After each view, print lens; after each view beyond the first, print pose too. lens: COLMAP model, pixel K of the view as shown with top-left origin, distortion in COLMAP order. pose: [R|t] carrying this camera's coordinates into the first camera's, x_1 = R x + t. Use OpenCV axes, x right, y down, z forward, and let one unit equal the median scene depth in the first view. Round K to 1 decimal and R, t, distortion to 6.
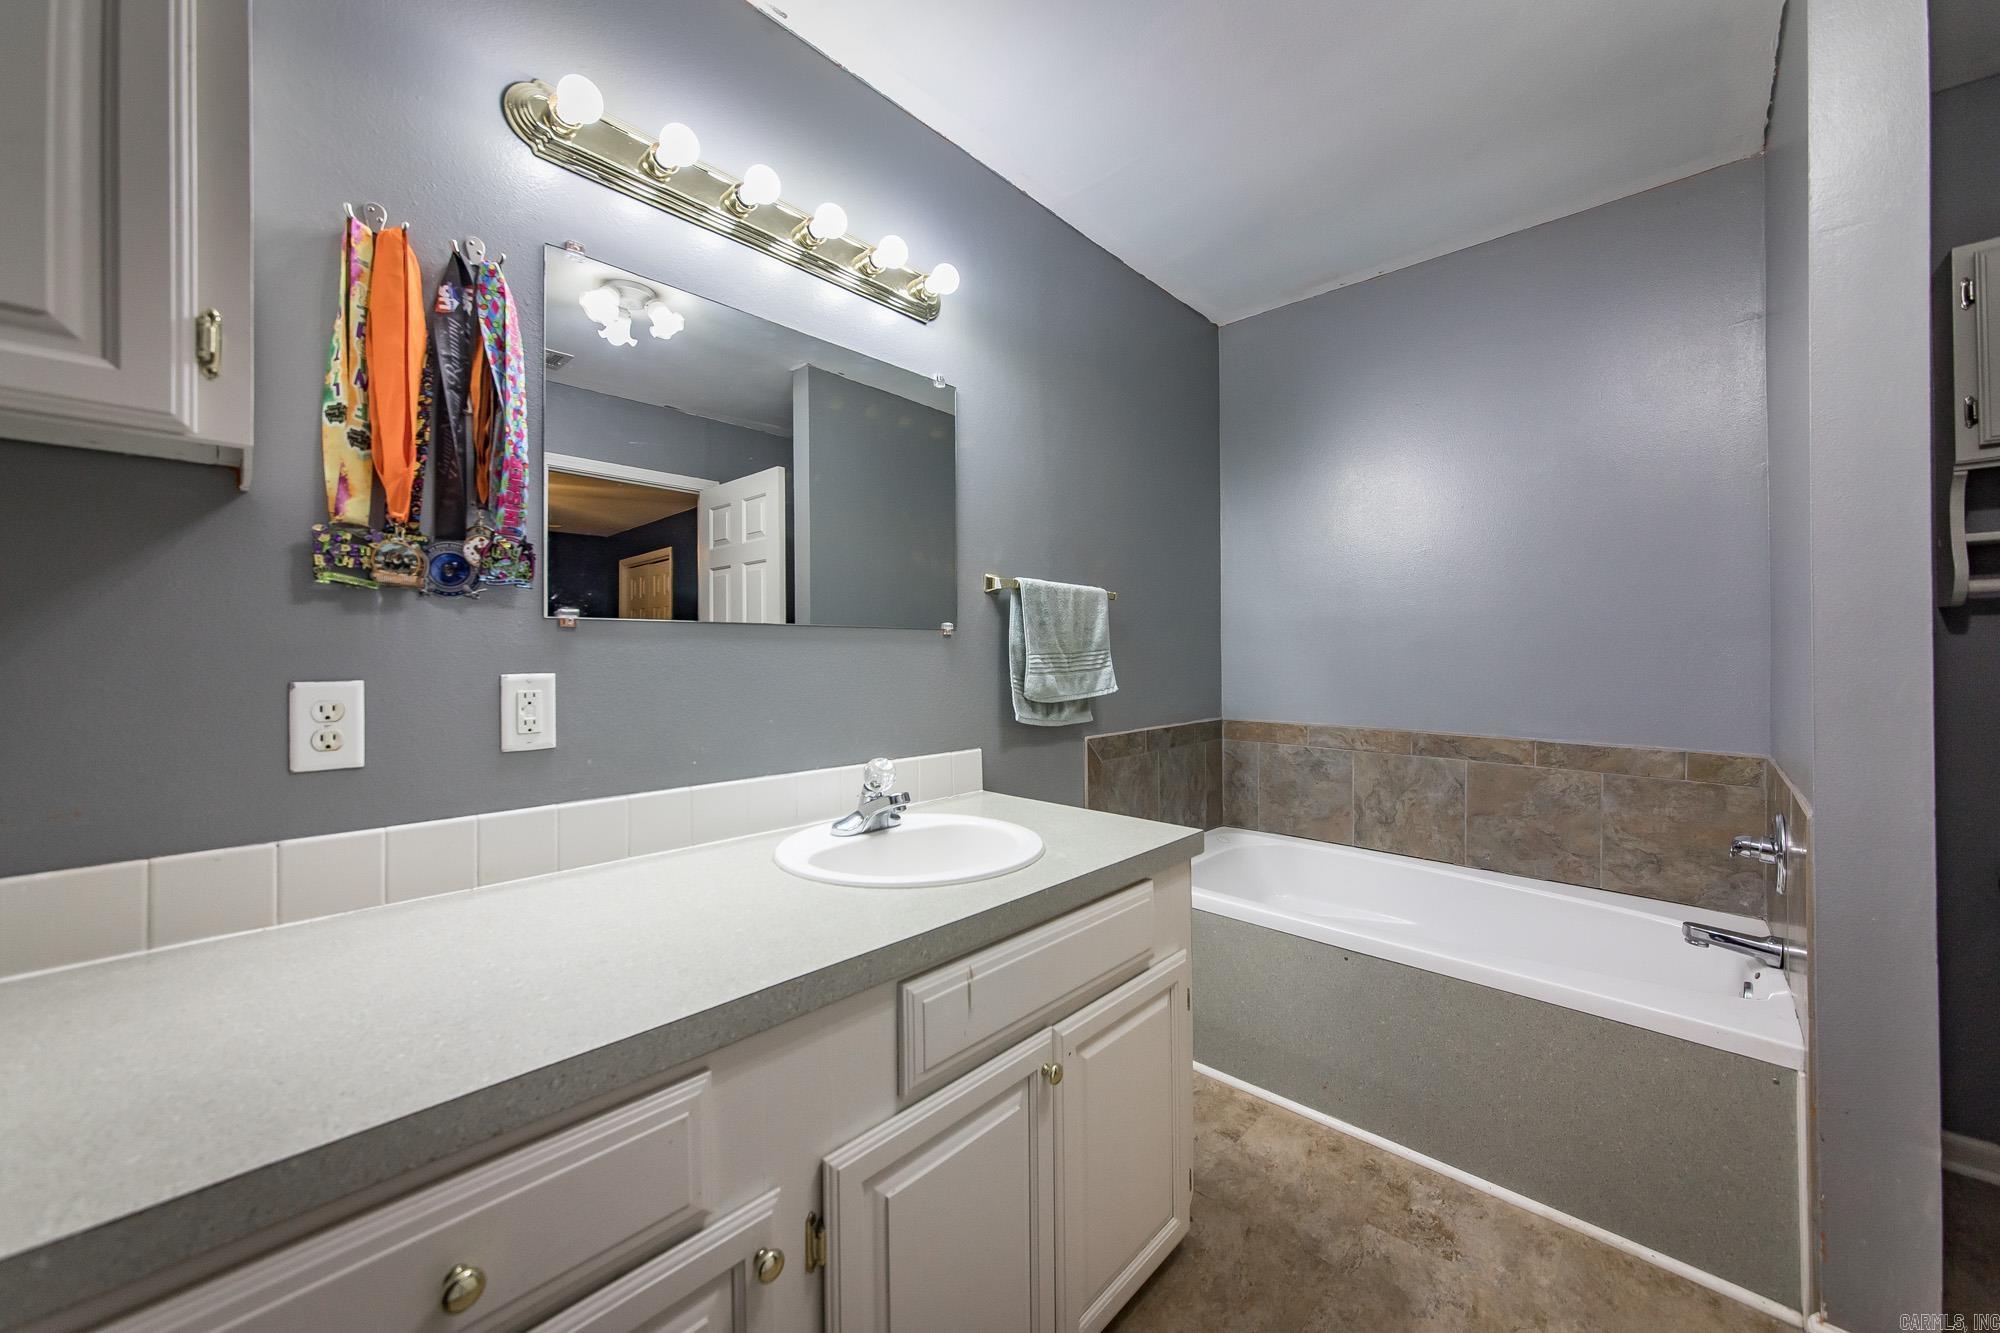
lens RADIAL K [[737.4, 0, 1004.7], [0, 737.4, 631.7], [0, 0, 1]] dist [-0.005975, 0.000037]
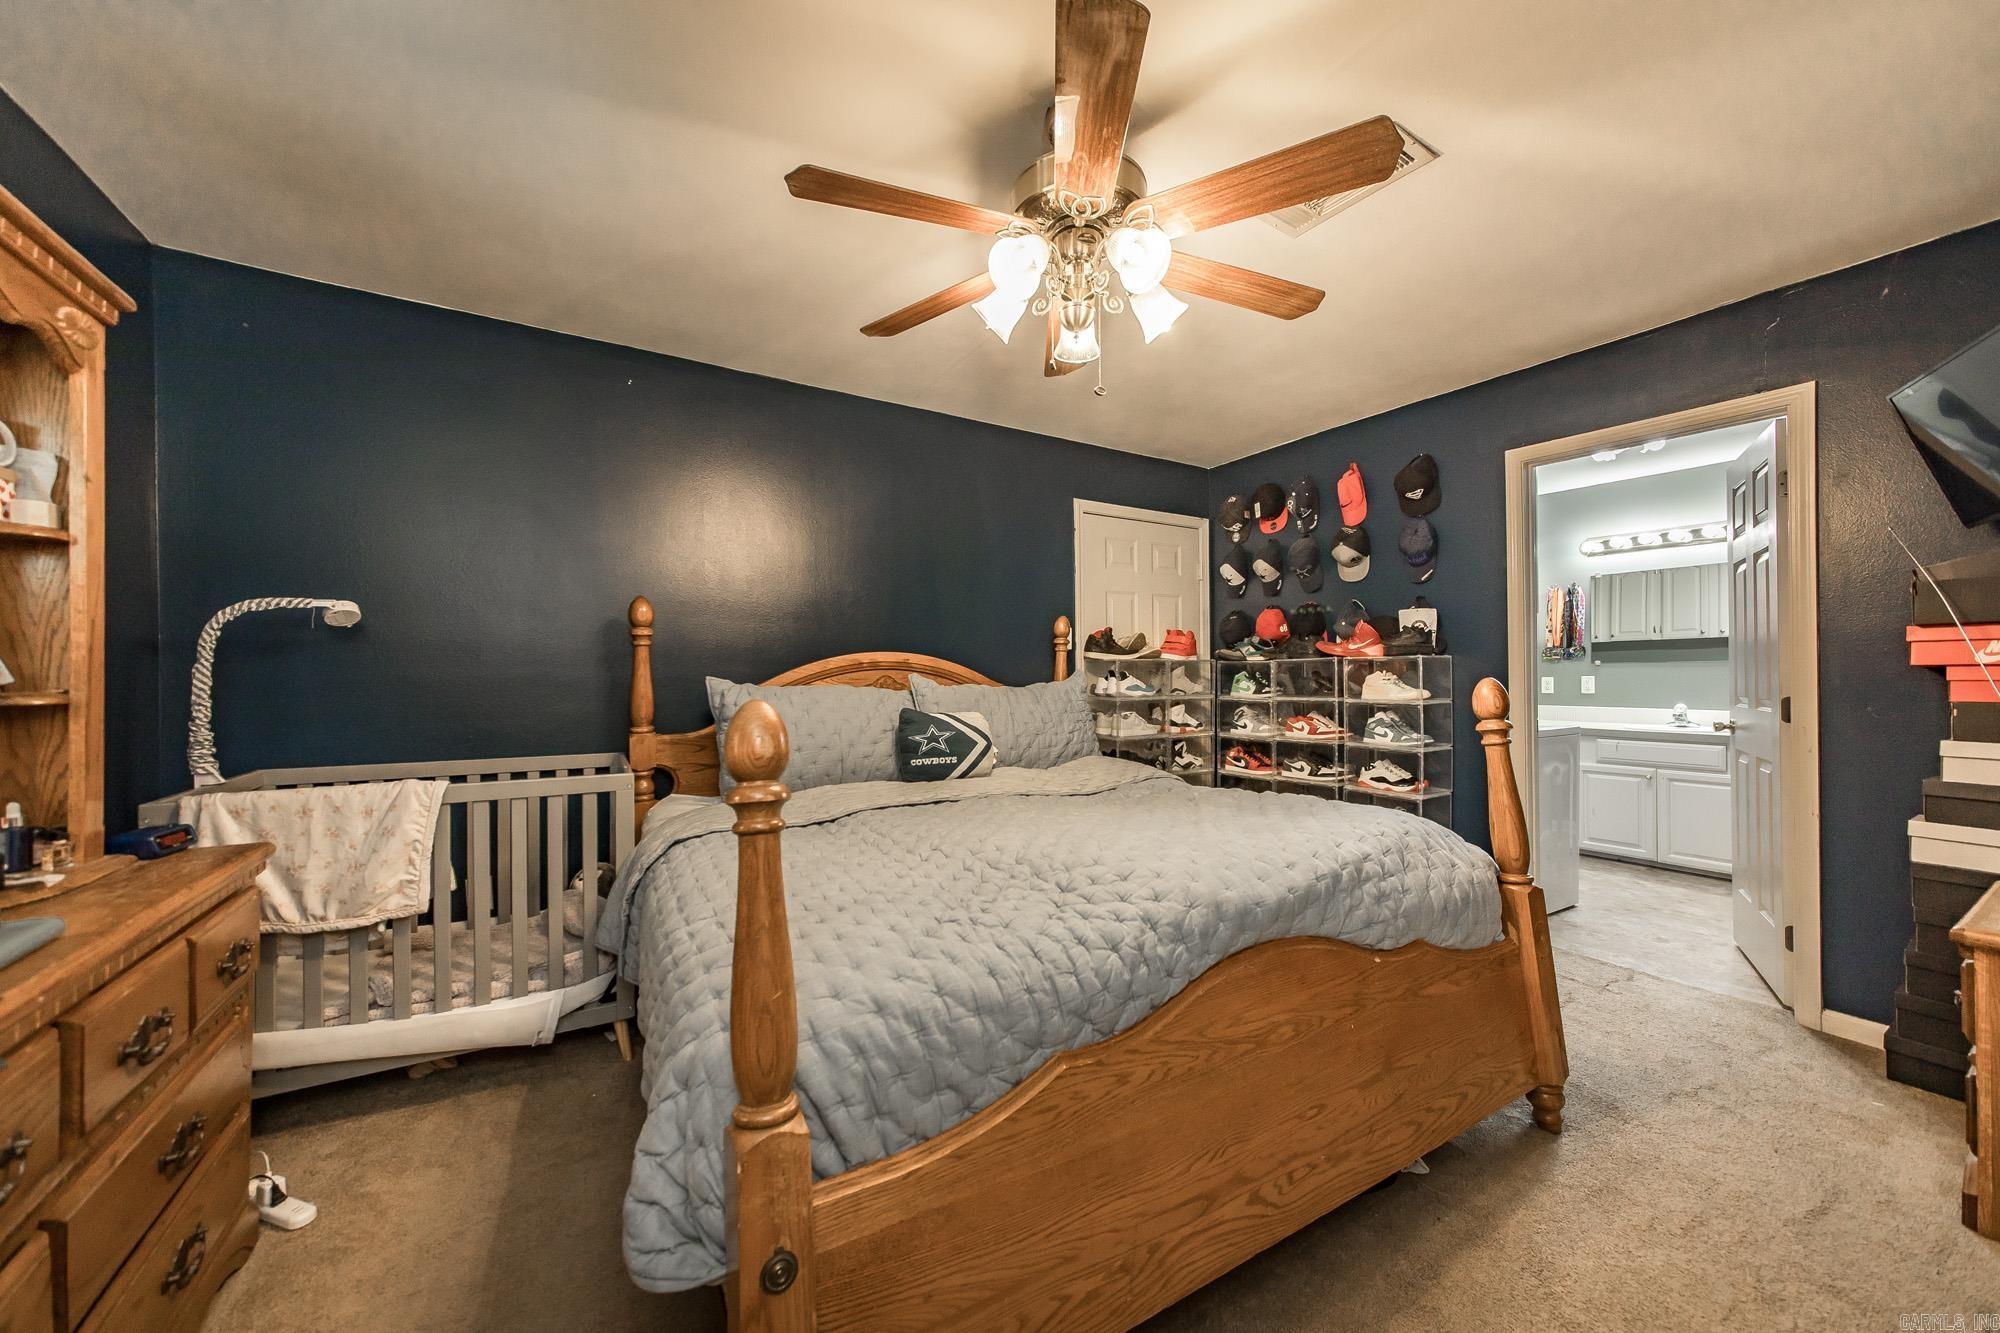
lens RADIAL K [[717.0, 0, 1000.0], [0, 717.0, 666.5], [0, 0, 1]] dist [-0.000861, 0.000008]
pose [[-0.267992, -0.006552, -0.963399, 3.110038], [0.029005, 0.999469, -0.014865, -0.029018], [0.962984, -0.031927, -0.267660, -0.871468]]
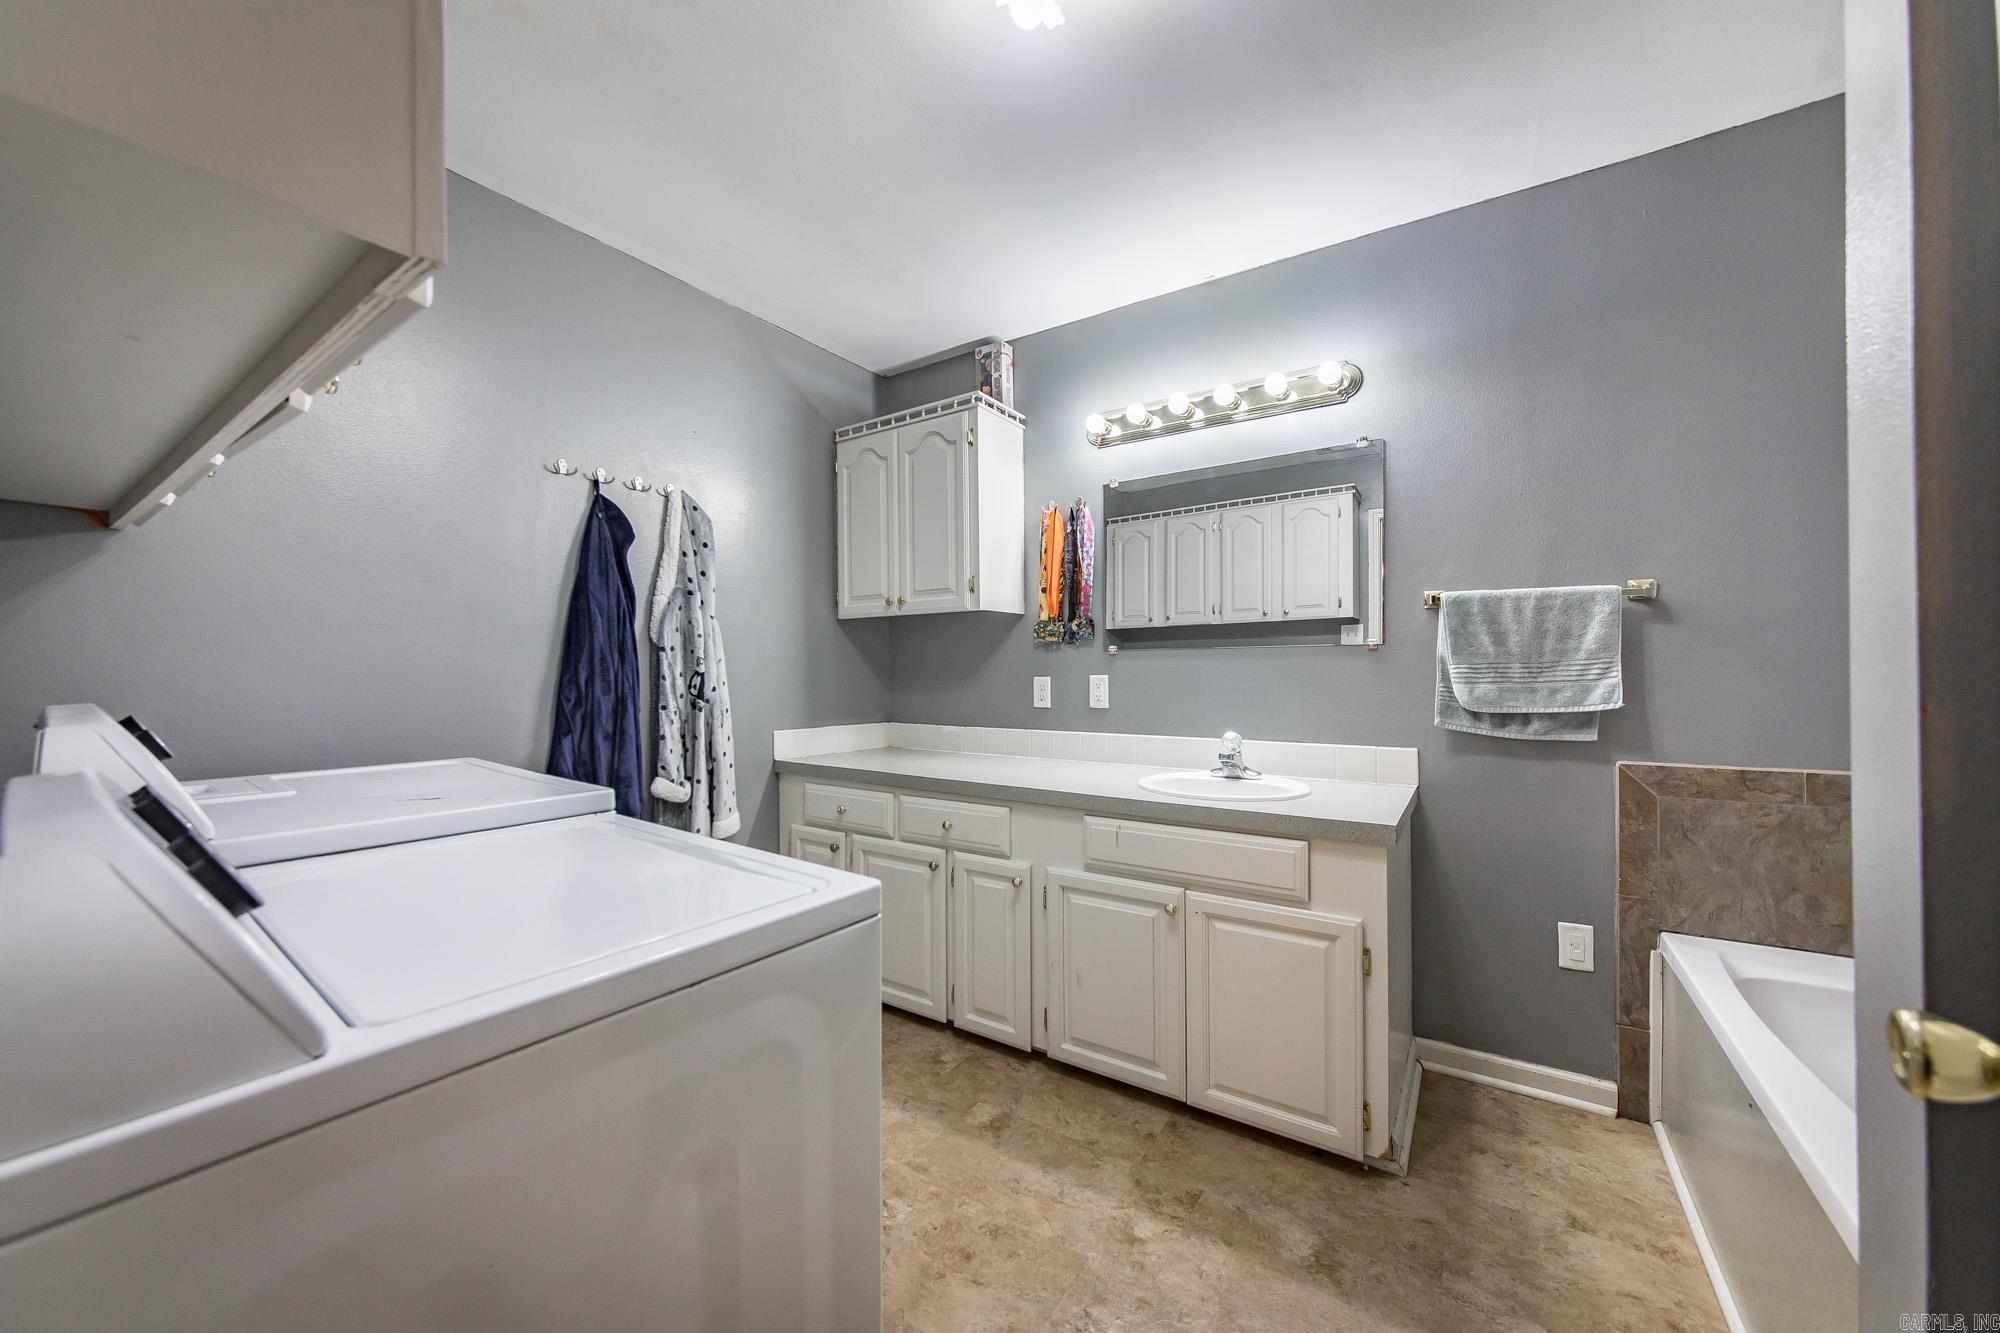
lens RADIAL K [[725.0, 0, 998.9], [0, 725.0, 654.9], [0, 0, 1]] dist [-0.008637, 0.000211]
pose [[0.152570, -0.024022, -0.988001, 1.094962], [0.032497, 0.999286, -0.019278, 0.018346], [0.987758, -0.029166, 0.153242, 0.238292]]
